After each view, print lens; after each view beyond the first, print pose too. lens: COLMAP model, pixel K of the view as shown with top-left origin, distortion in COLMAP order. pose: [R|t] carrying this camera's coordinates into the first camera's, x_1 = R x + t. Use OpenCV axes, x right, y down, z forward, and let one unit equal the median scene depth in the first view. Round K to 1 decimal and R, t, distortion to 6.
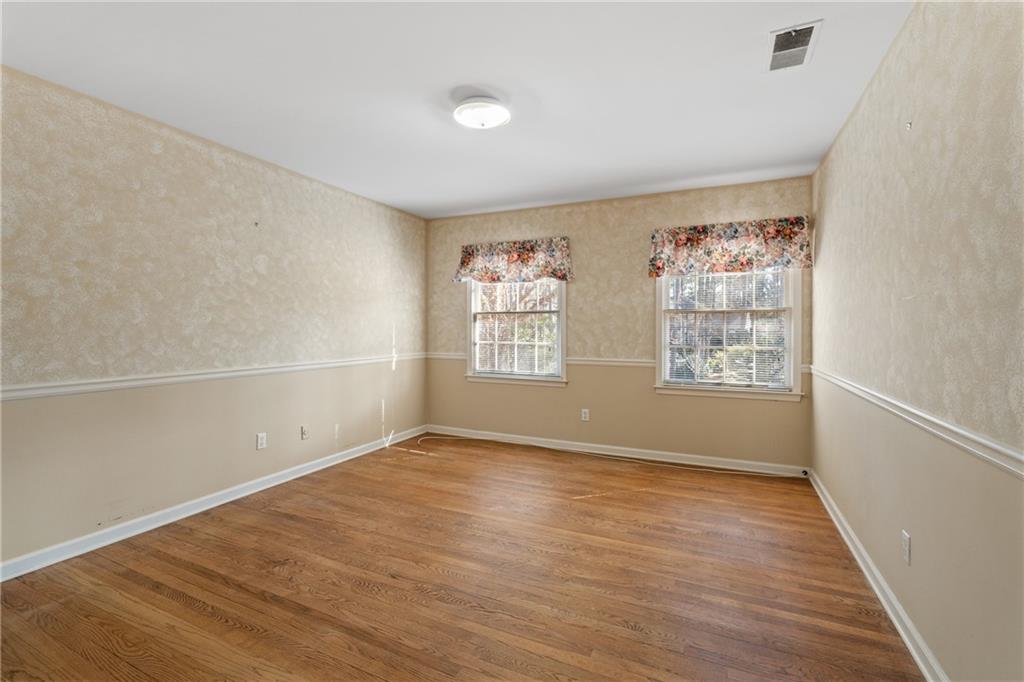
lens RADIAL K [[447.8, 0, 512.3], [0, 447.8, 330.5], [0, 0, 1]] dist [0.001809, -0.000200]
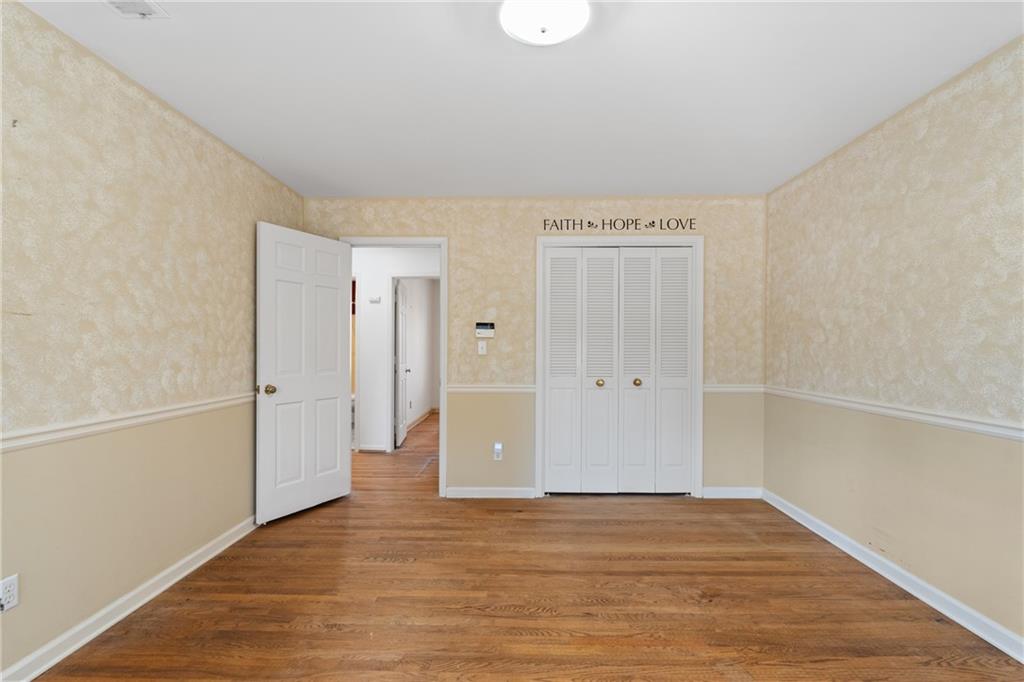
lens RADIAL K [[447.8, 0, 514.6], [0, 447.8, 350.1], [0, 0, 1]] dist [0.001809, -0.000200]
pose [[-0.911048, -0.003002, -0.412288, 0.230067], [-0.008690, 0.999891, 0.011922, -0.012430], [0.412208, 0.014444, -0.910975, 1.542601]]
